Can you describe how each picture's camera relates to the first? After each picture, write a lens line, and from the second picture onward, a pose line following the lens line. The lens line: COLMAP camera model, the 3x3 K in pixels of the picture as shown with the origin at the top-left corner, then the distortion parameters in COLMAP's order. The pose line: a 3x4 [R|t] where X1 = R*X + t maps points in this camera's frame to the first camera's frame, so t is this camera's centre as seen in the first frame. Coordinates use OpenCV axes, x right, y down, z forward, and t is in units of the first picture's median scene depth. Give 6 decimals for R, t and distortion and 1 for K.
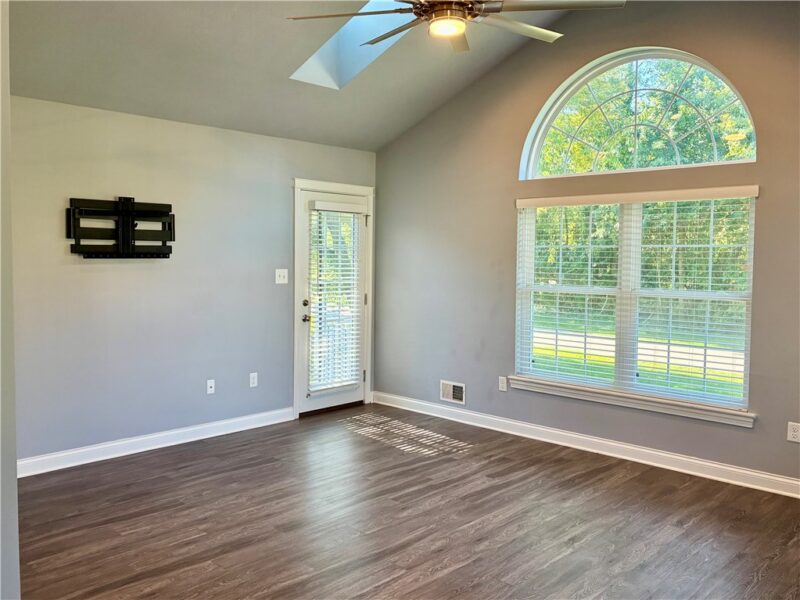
lens RADIAL K [[672.5, 0, 398.5], [0, 672.5, 299.2], [0, 0, 1]] dist [0.003421, -0.002874]
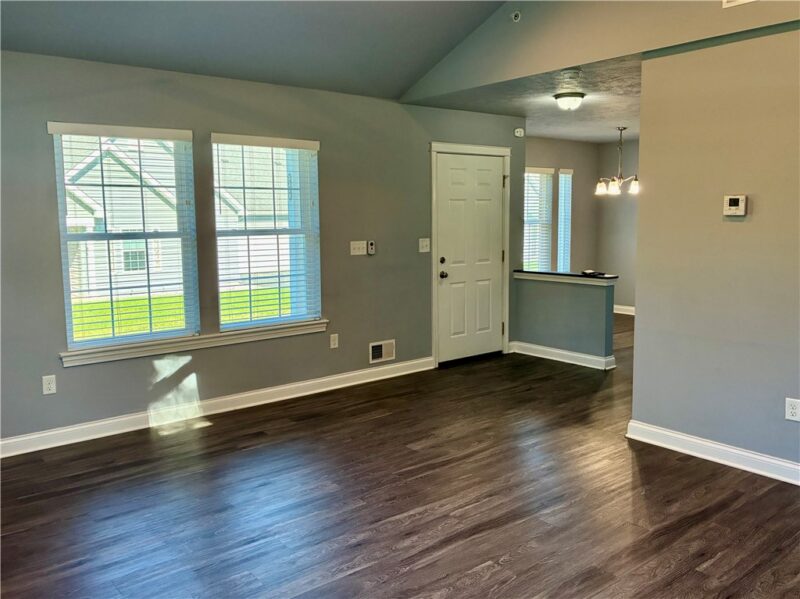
lens RADIAL K [[672.5, 0, 401.0], [0, 672.5, 299.1], [0, 0, 1]] dist [0.003421, -0.002874]
pose [[-0.990174, -0.021946, 0.138106, -0.049397], [0.005880, 0.980201, 0.197918, -0.128436], [-0.139715, 0.196785, -0.970441, 1.886449]]
